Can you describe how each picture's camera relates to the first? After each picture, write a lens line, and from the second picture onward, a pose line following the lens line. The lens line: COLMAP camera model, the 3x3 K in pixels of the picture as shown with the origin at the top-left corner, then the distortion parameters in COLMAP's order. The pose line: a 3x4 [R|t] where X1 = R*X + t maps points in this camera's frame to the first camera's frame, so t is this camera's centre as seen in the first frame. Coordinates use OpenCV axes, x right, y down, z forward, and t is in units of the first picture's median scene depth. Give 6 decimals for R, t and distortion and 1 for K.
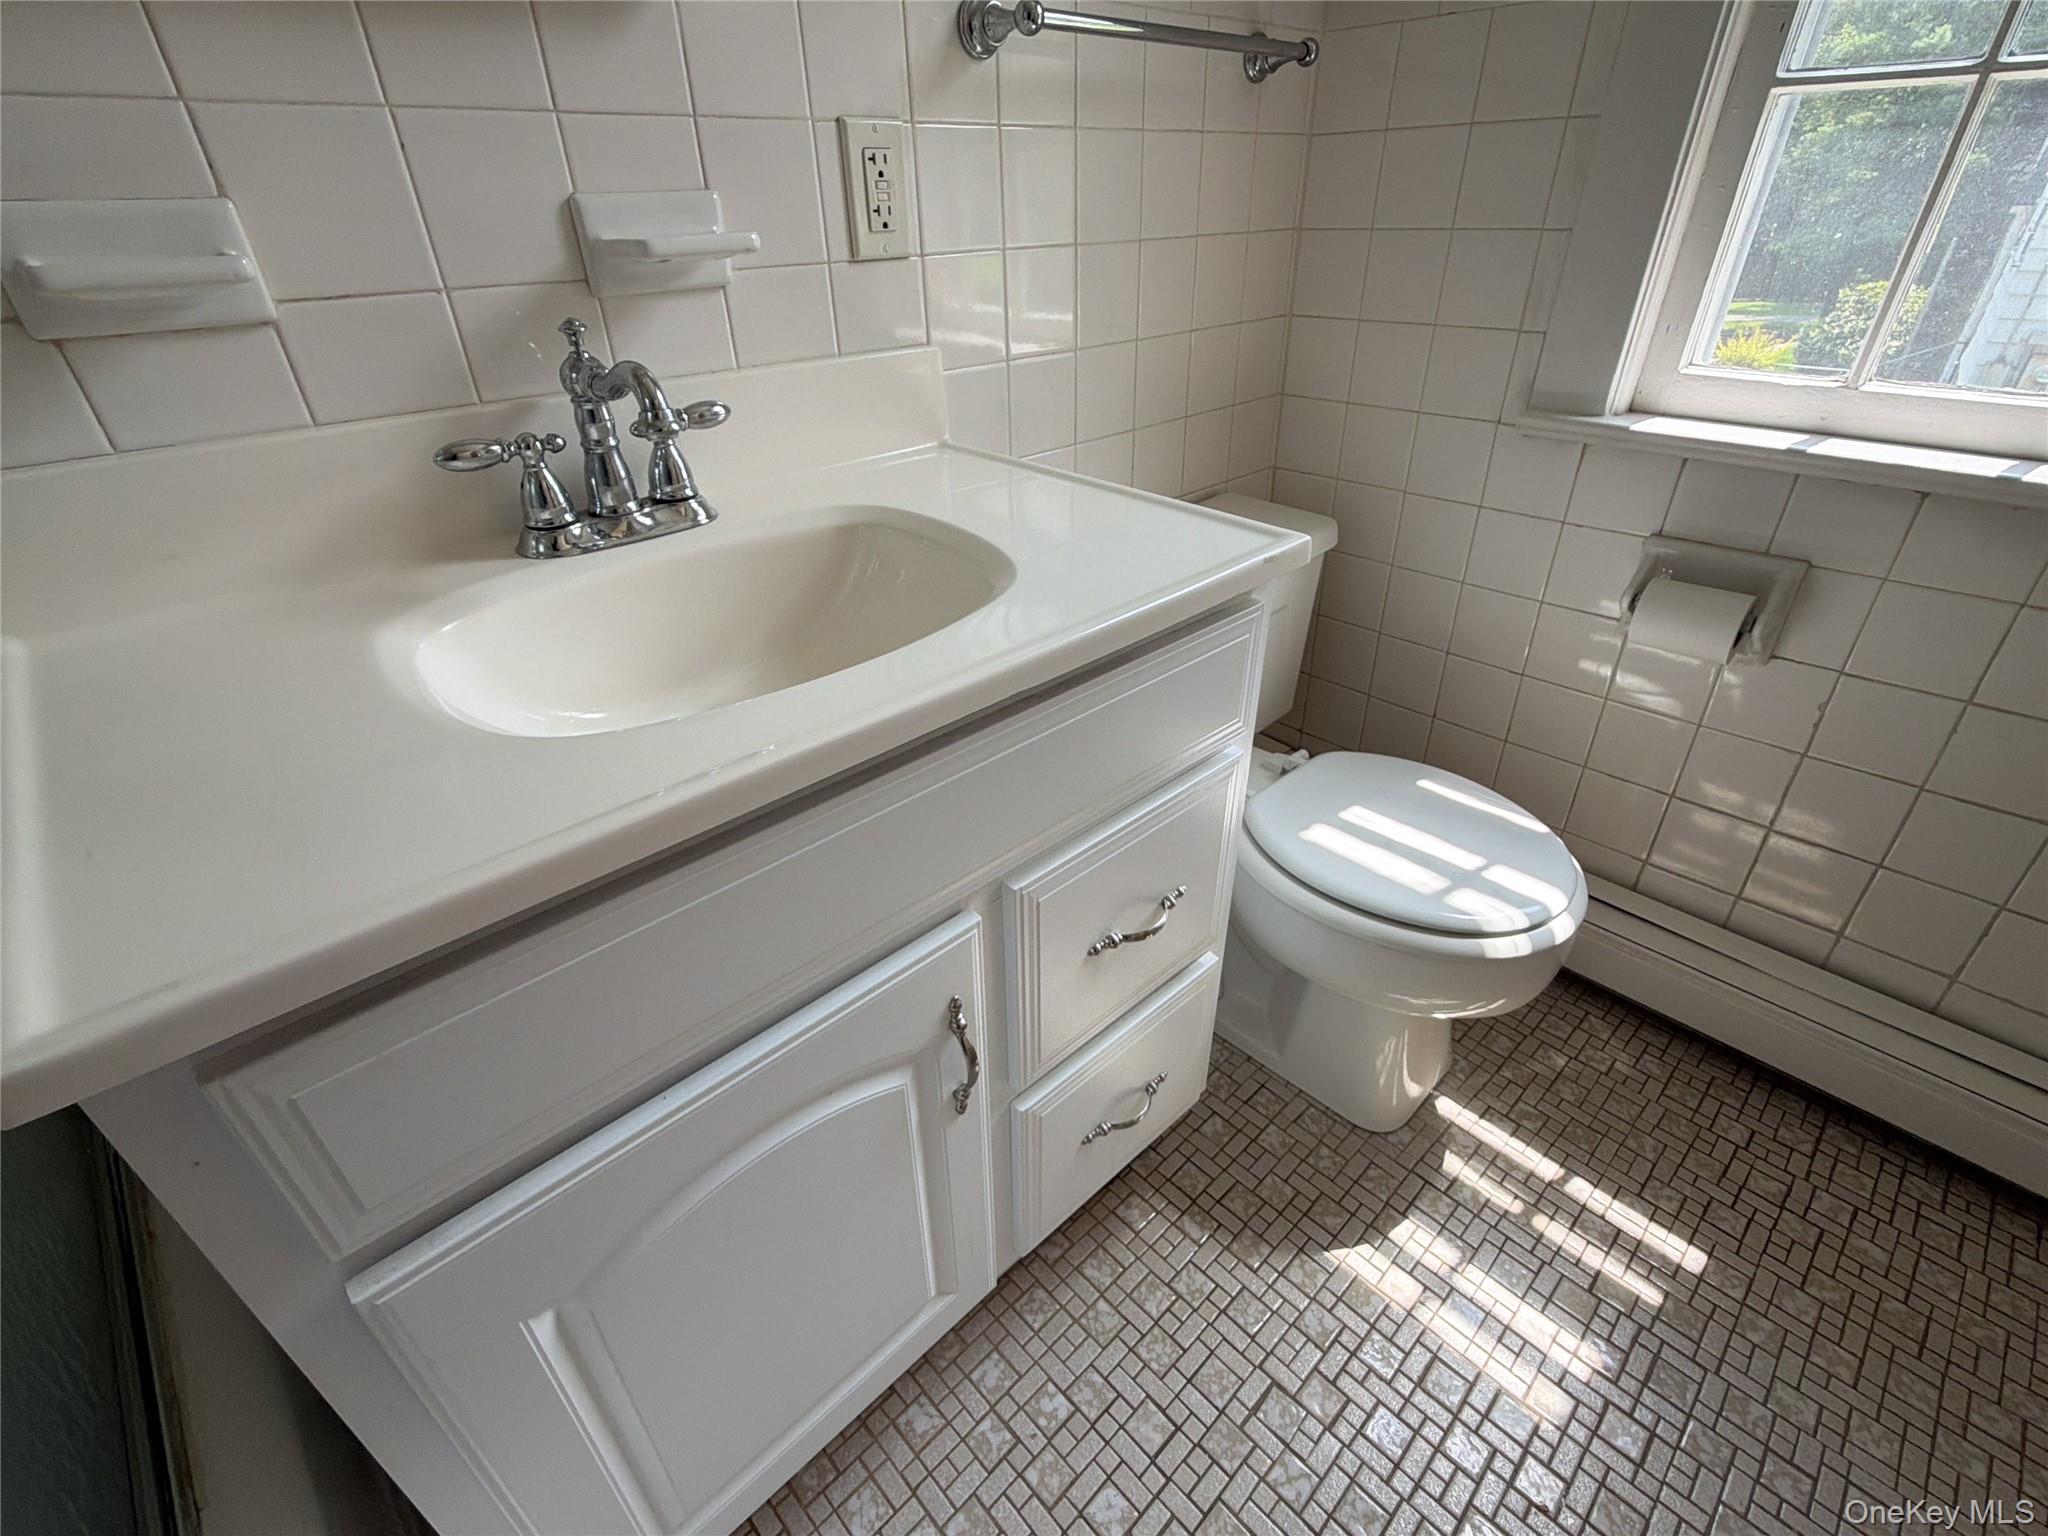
lens RADIAL K [[939.1, 0, 1026.7], [0, 939.1, 768.3], [0, 0, 1]] dist [0.001784, 0.000281]
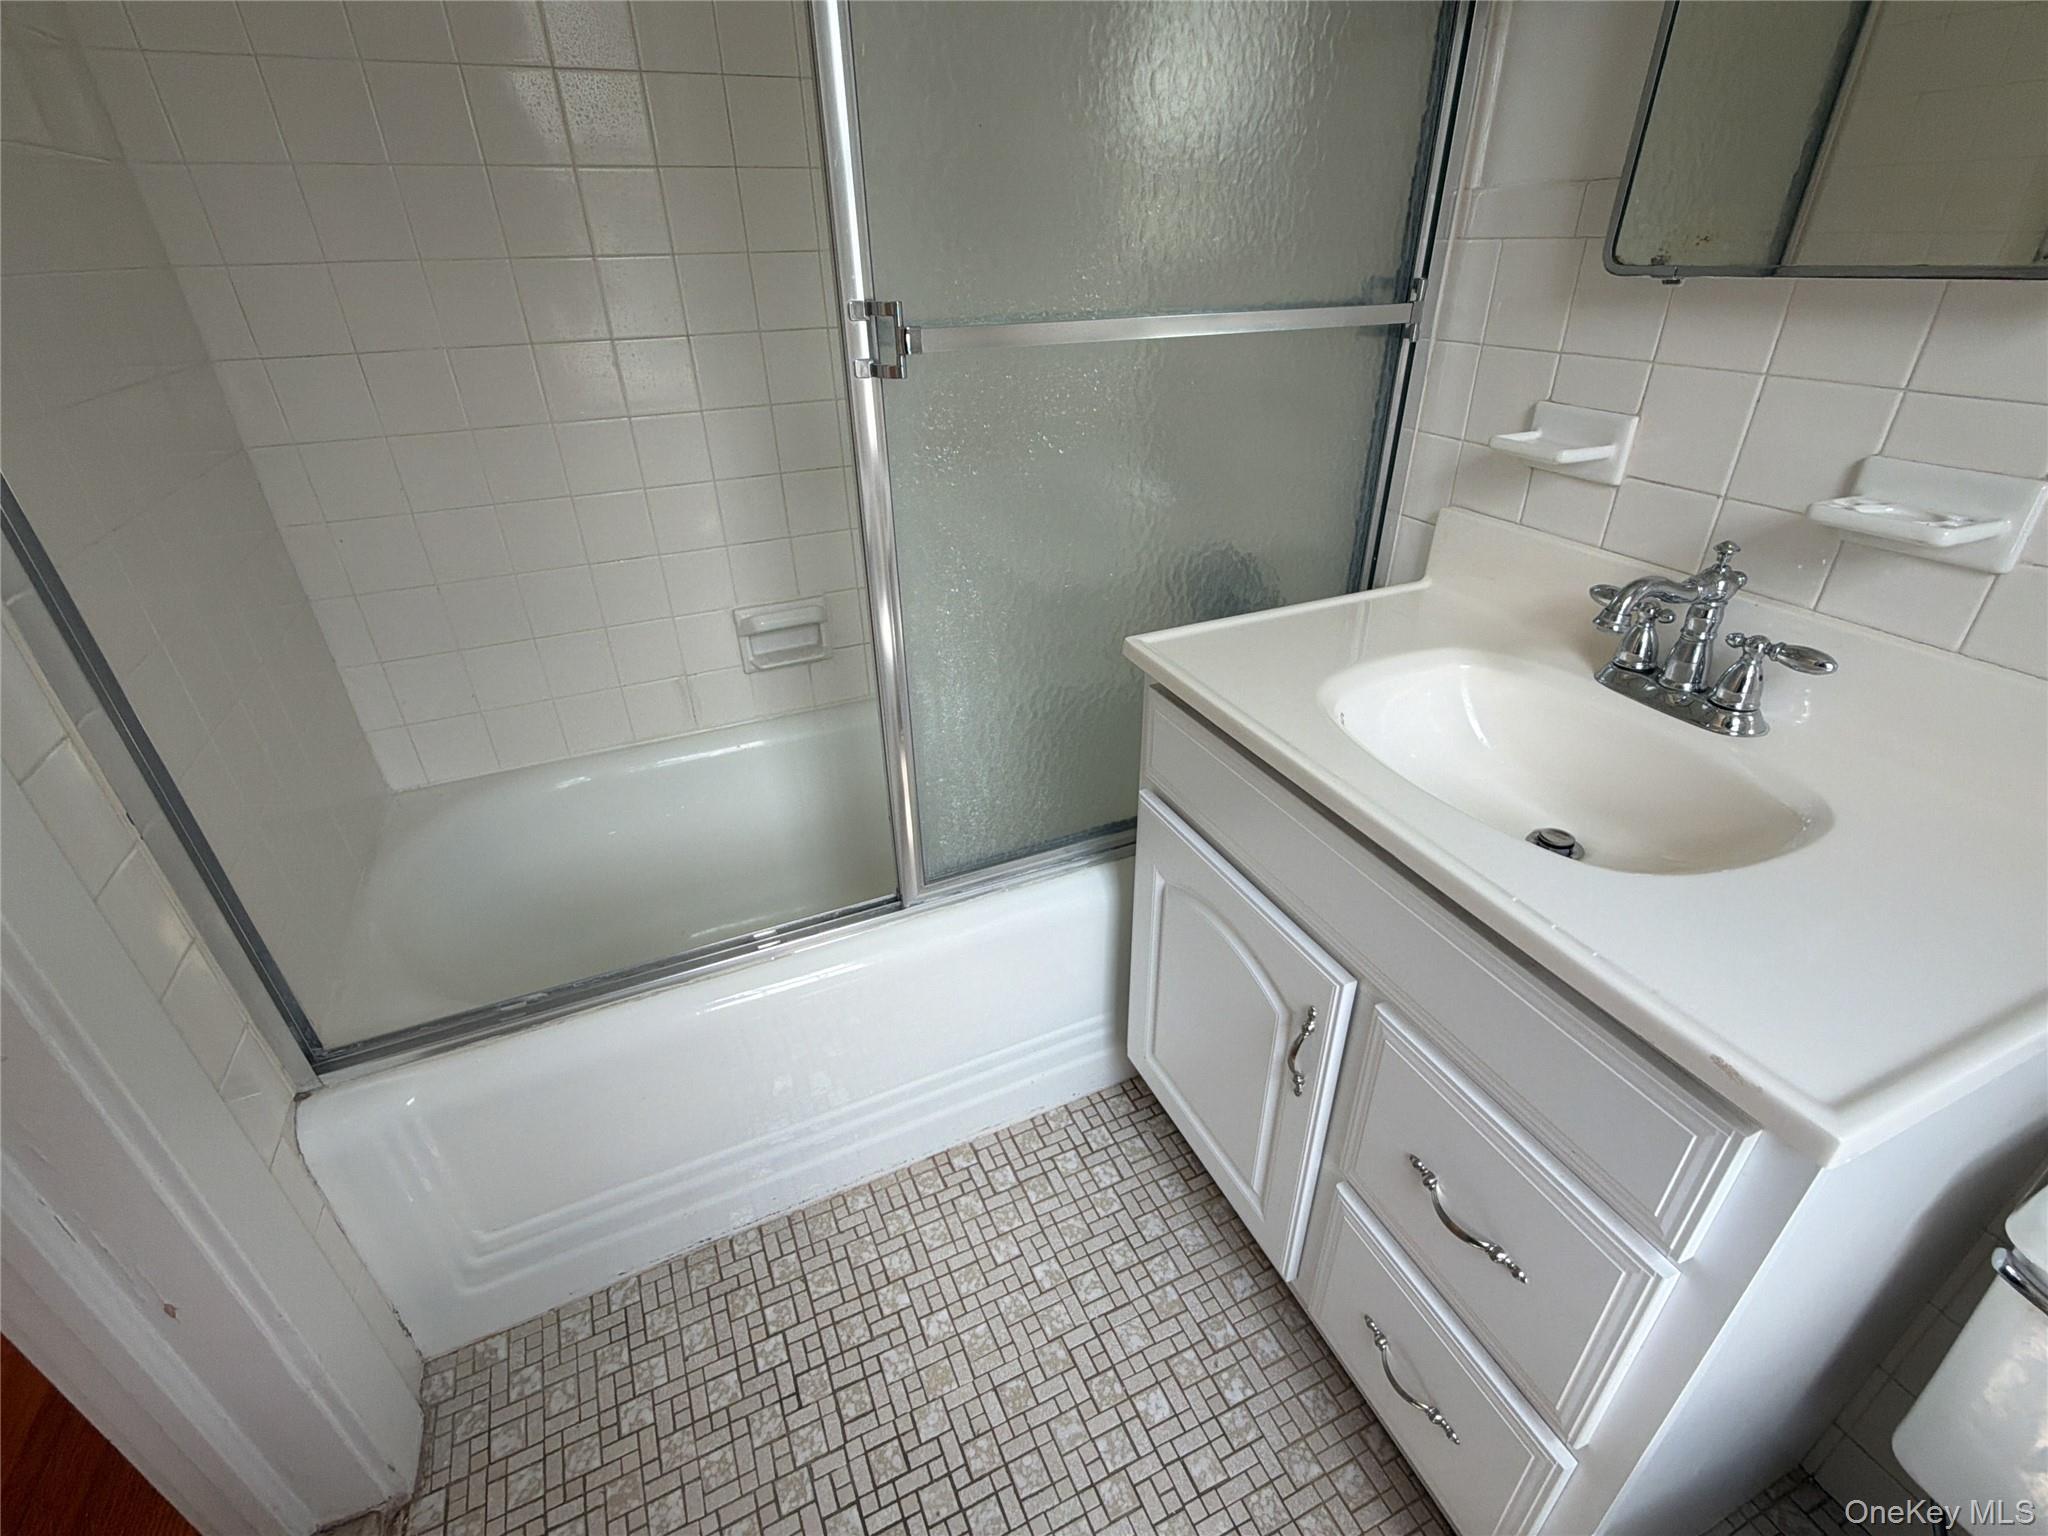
lens RADIAL K [[939.1, 0, 1029.0], [0, 939.1, 771.0], [0, 0, 1]] dist [0.001784, 0.000281]
pose [[-0.338209, 0.483811, -0.807181, 0.715028], [-0.481544, 0.647957, 0.590142, -0.421967], [0.808536, 0.588285, 0.013832, 0.308764]]
